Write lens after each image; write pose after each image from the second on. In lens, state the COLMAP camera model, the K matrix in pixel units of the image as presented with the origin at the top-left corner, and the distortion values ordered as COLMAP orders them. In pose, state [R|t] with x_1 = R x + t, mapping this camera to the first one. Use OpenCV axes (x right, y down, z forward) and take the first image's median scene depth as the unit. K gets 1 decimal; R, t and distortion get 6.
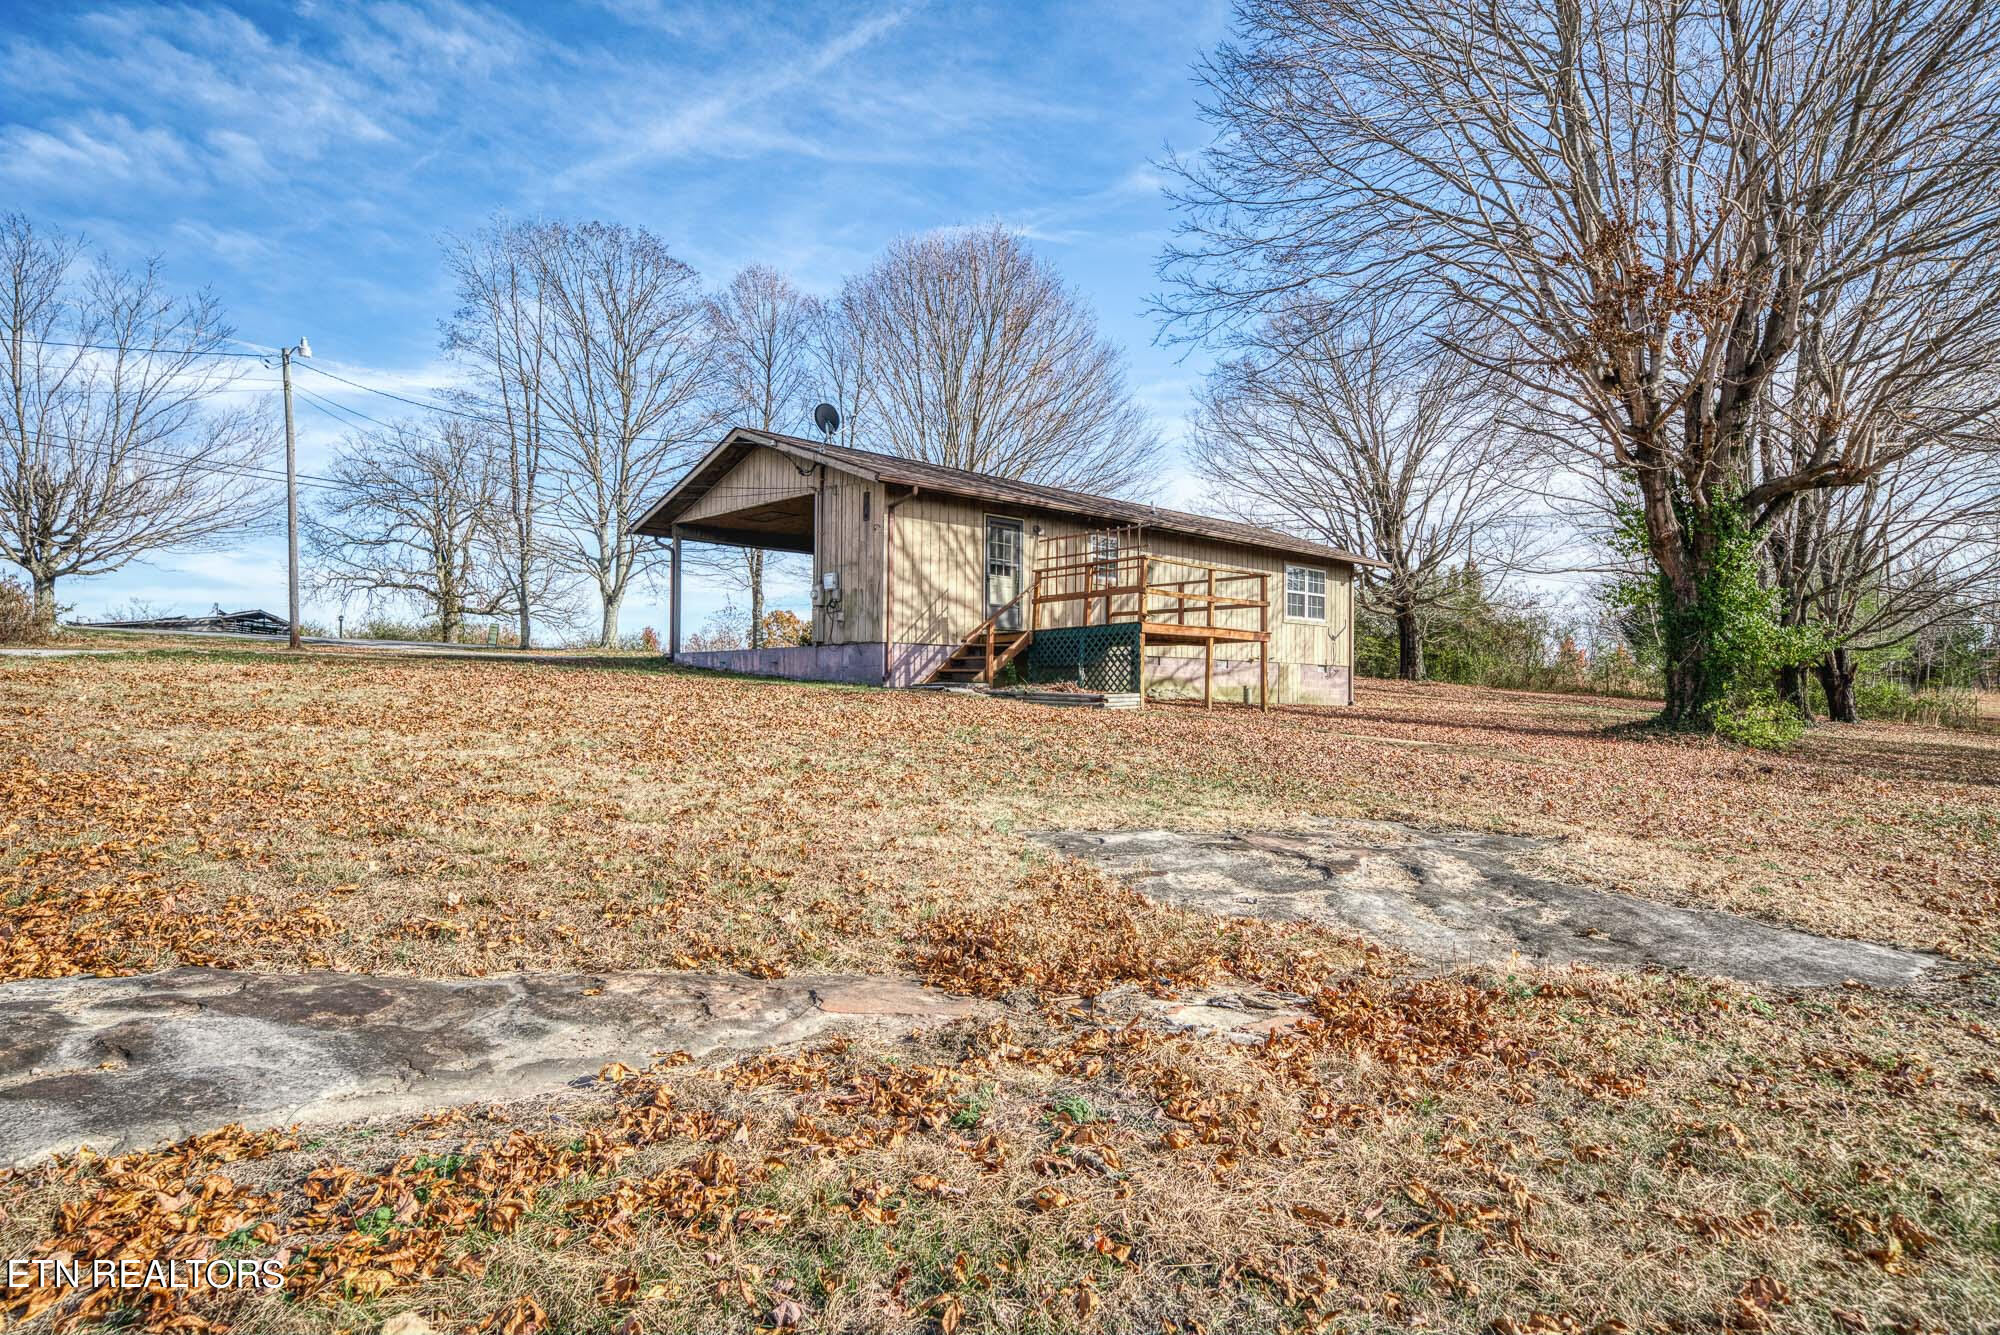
lens RADIAL K [[1180.7, 0, 997.1], [0, 1180.7, 673.8], [0, 0, 1]] dist [0.008002, 0.005337]
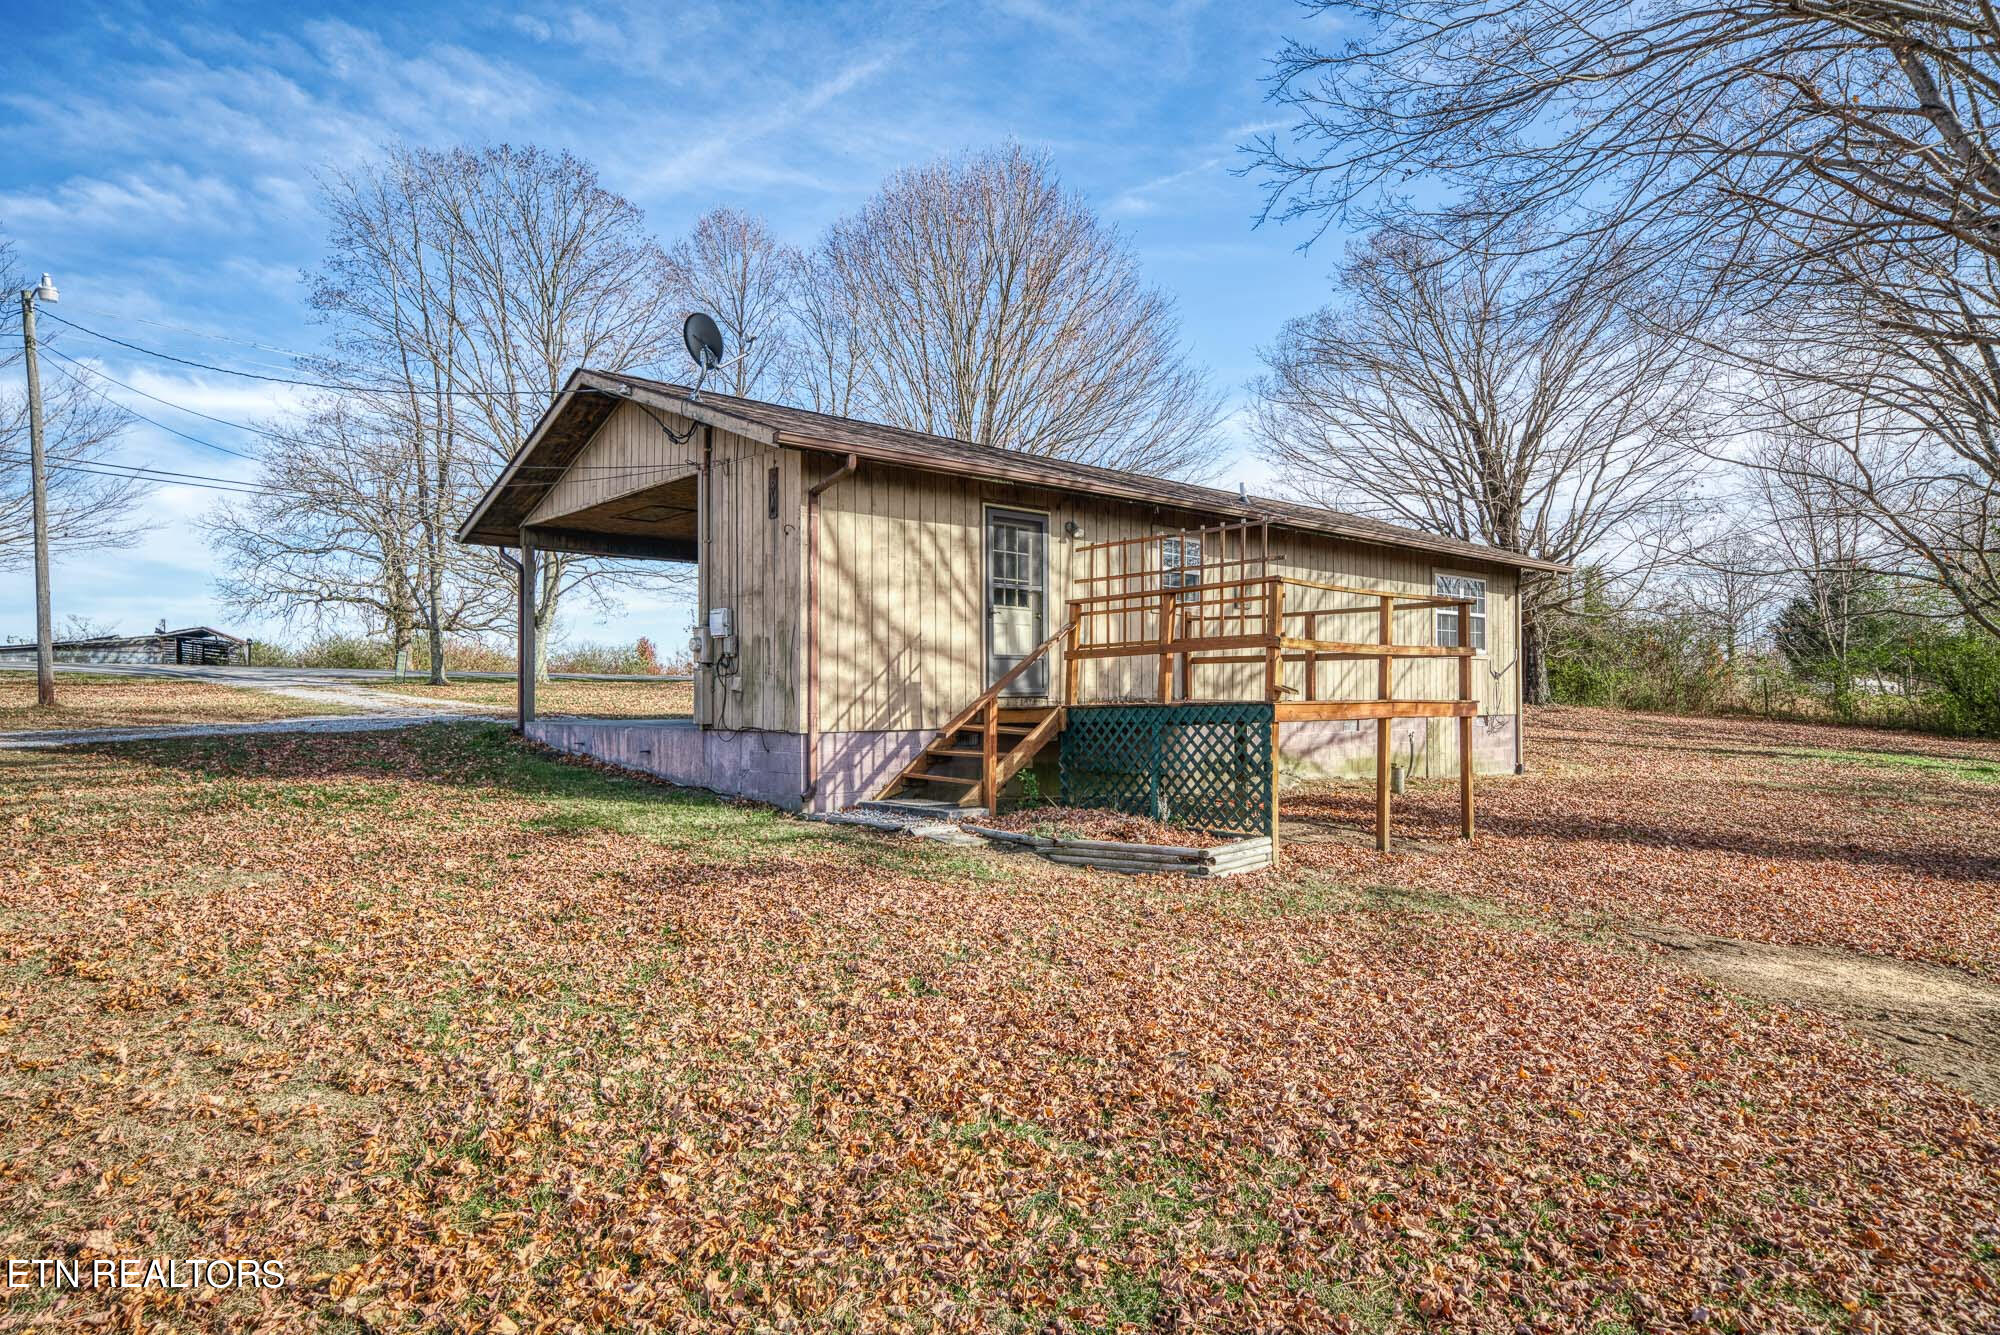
lens RADIAL K [[1180.7, 0, 1001.4], [0, 1180.7, 658.9], [0, 0, 1]] dist [0.008002, 0.005337]
pose [[0.999642, -0.011915, -0.023972, 0.011872], [0.011708, 0.999893, -0.008754, -0.051751], [0.024074, 0.008470, 0.999674, 0.405828]]
